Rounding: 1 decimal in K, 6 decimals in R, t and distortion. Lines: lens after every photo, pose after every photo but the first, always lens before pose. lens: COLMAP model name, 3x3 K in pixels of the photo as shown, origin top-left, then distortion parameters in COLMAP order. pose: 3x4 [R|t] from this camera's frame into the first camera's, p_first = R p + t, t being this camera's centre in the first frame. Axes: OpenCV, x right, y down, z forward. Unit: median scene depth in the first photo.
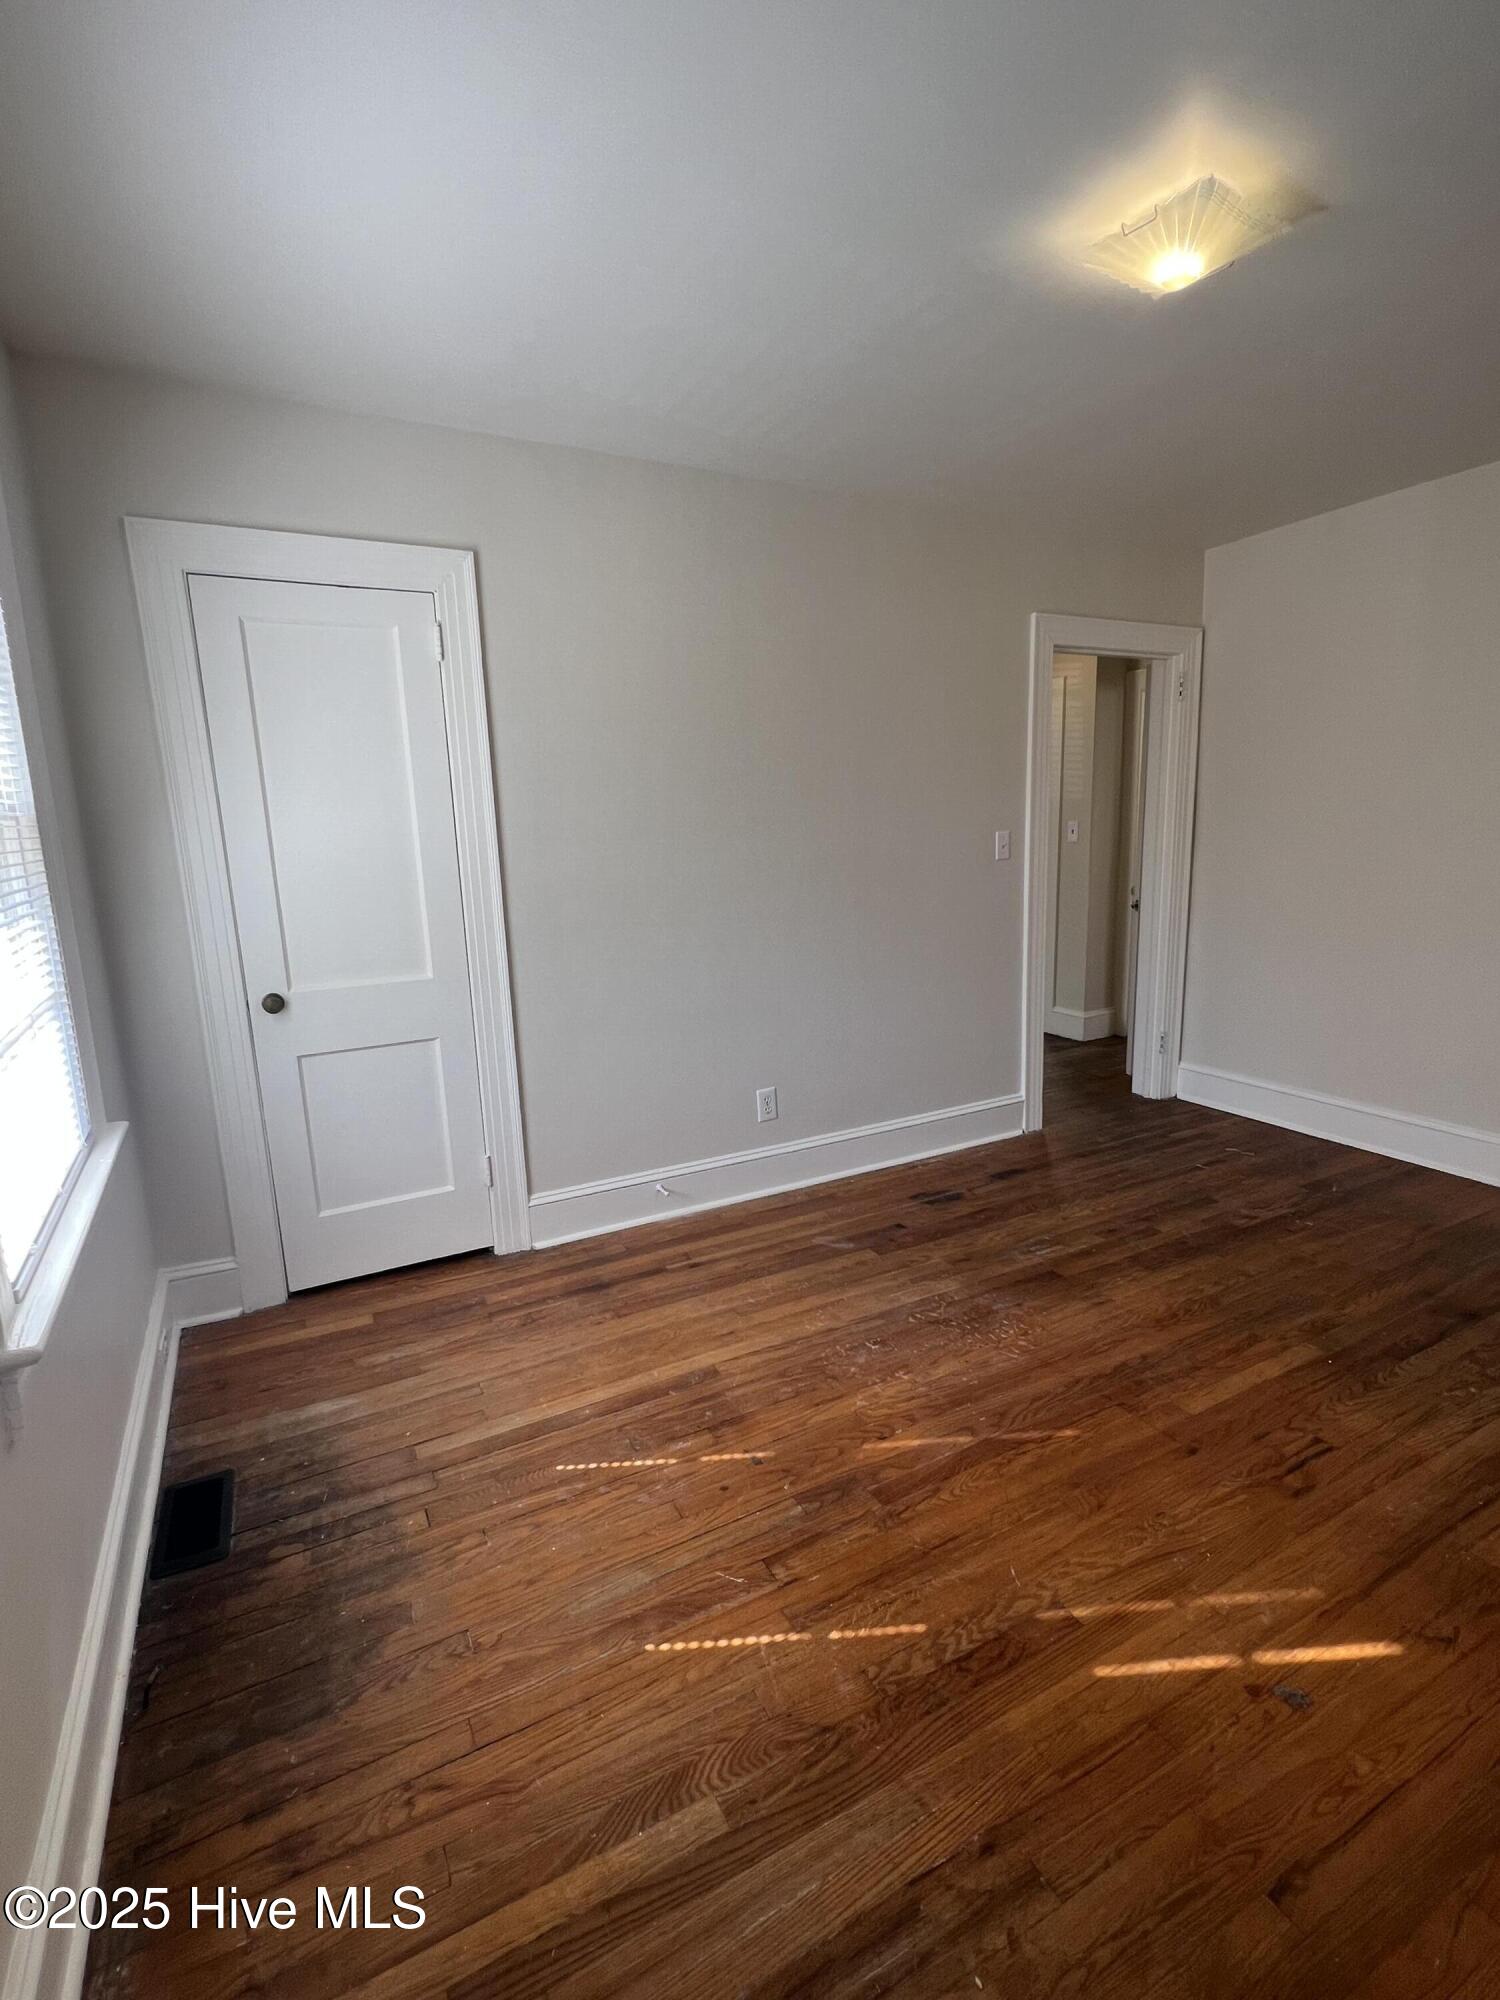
lens RADIAL K [[925.2, 0, 750.0], [0, 925.2, 1000.0], [0, 0, 1]] dist [0.001055, -0.000262]
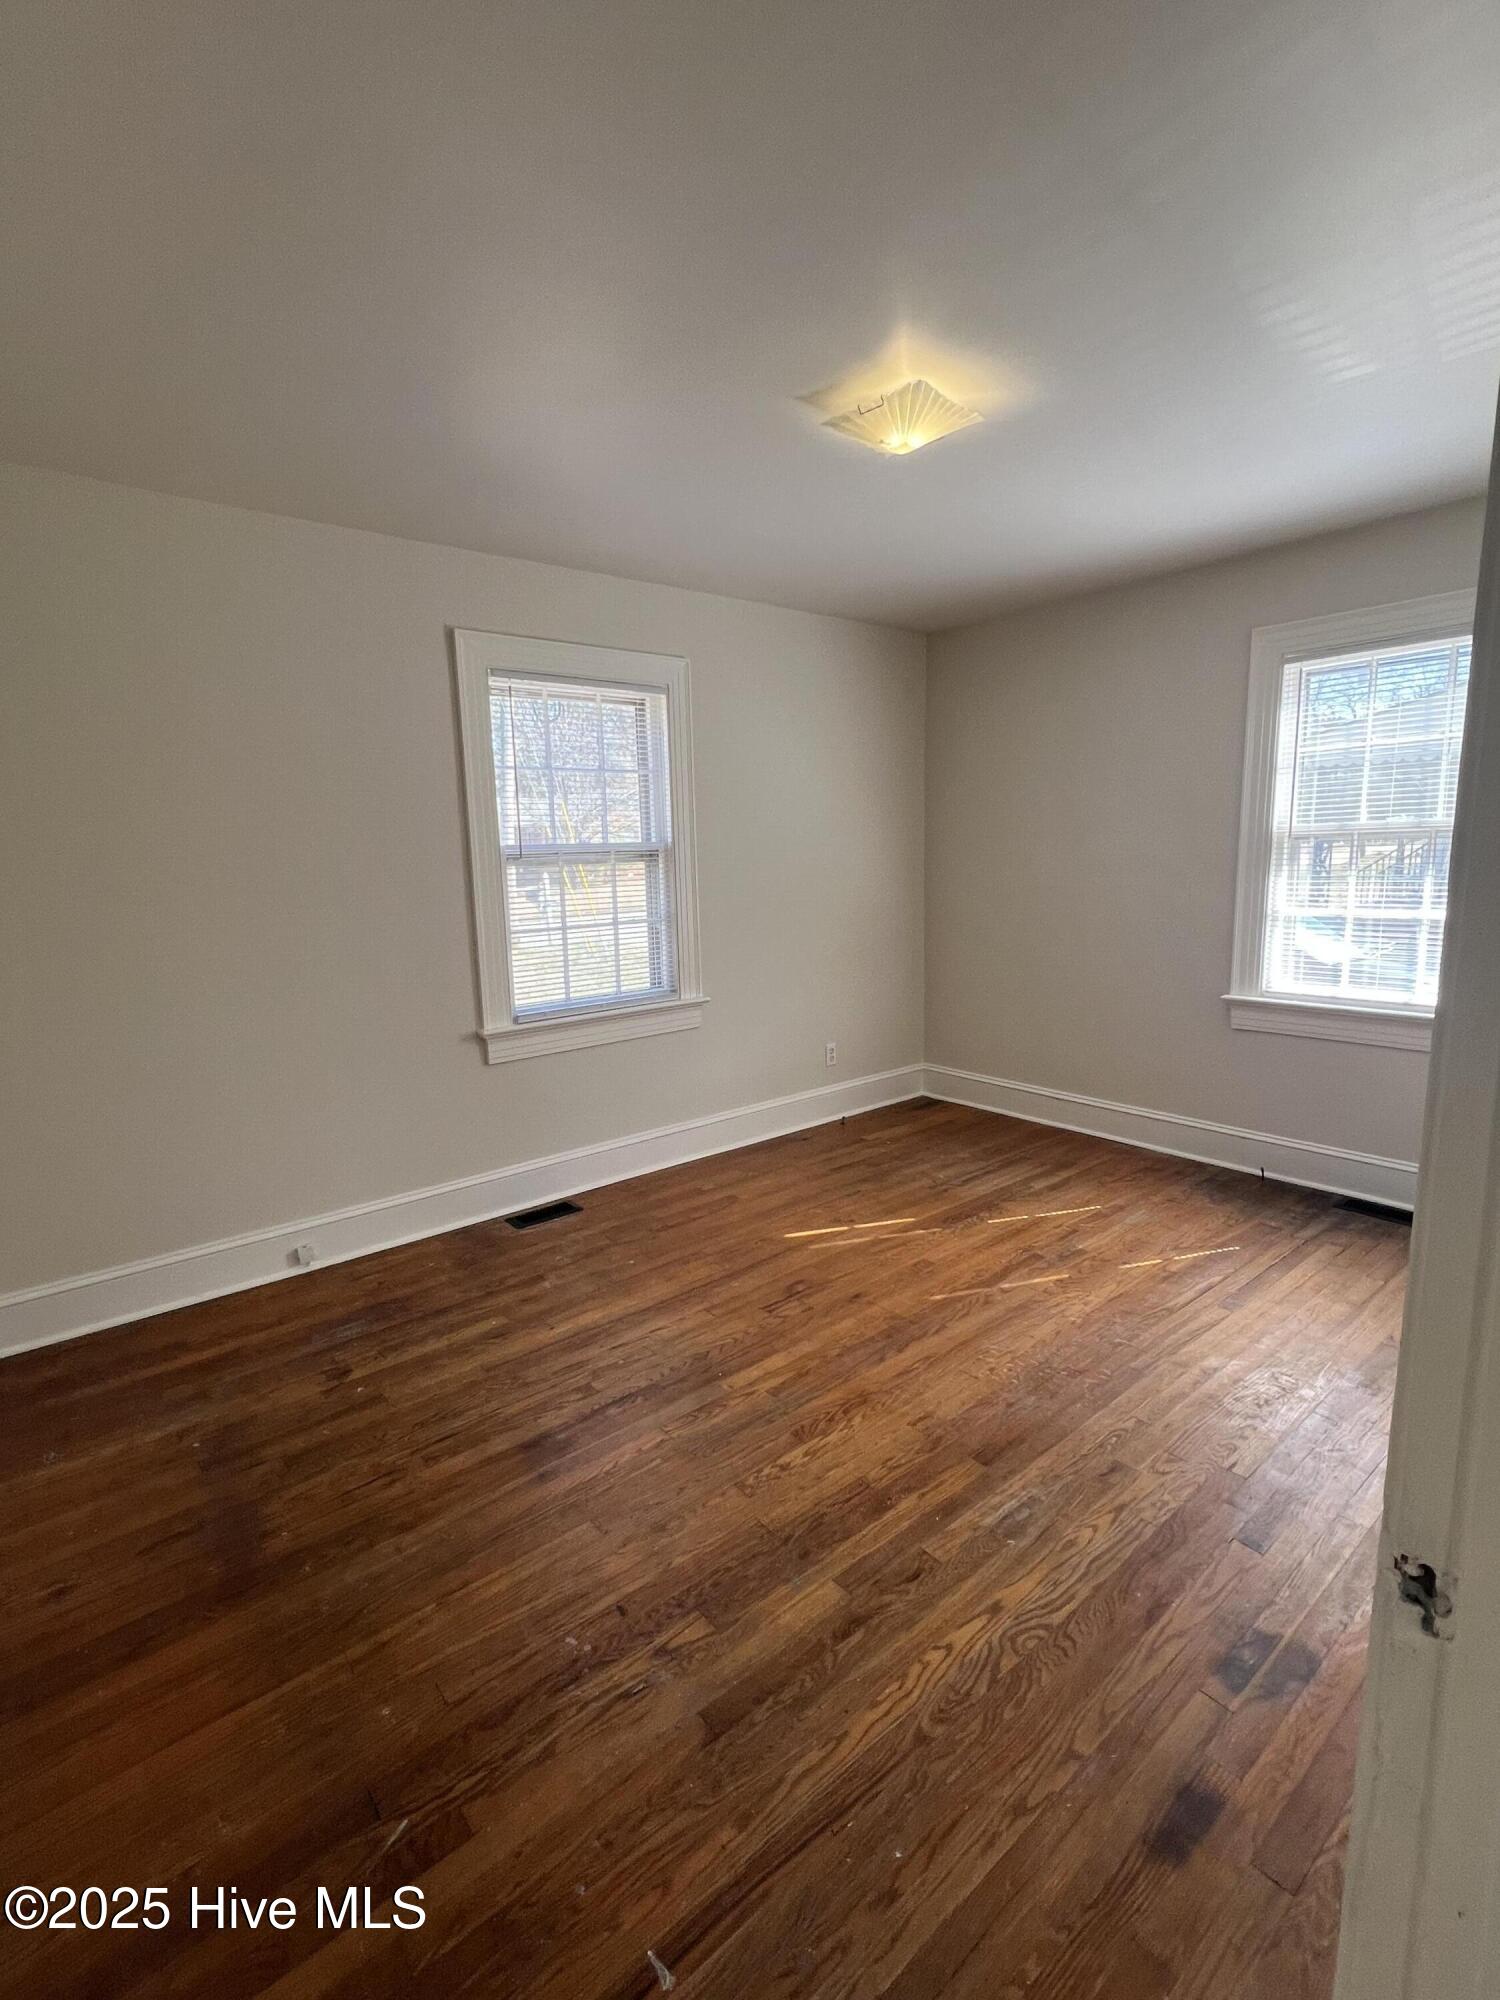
lens RADIAL K [[925.2, 0, 750.0], [0, 925.2, 1000.0], [0, 0, 1]] dist [0.001055, -0.000262]
pose [[-0.977110, 0.087533, -0.193889, 0.855335], [0.014361, 0.936486, 0.350410, -0.446958], [0.212247, 0.339605, -0.916308, 2.071639]]
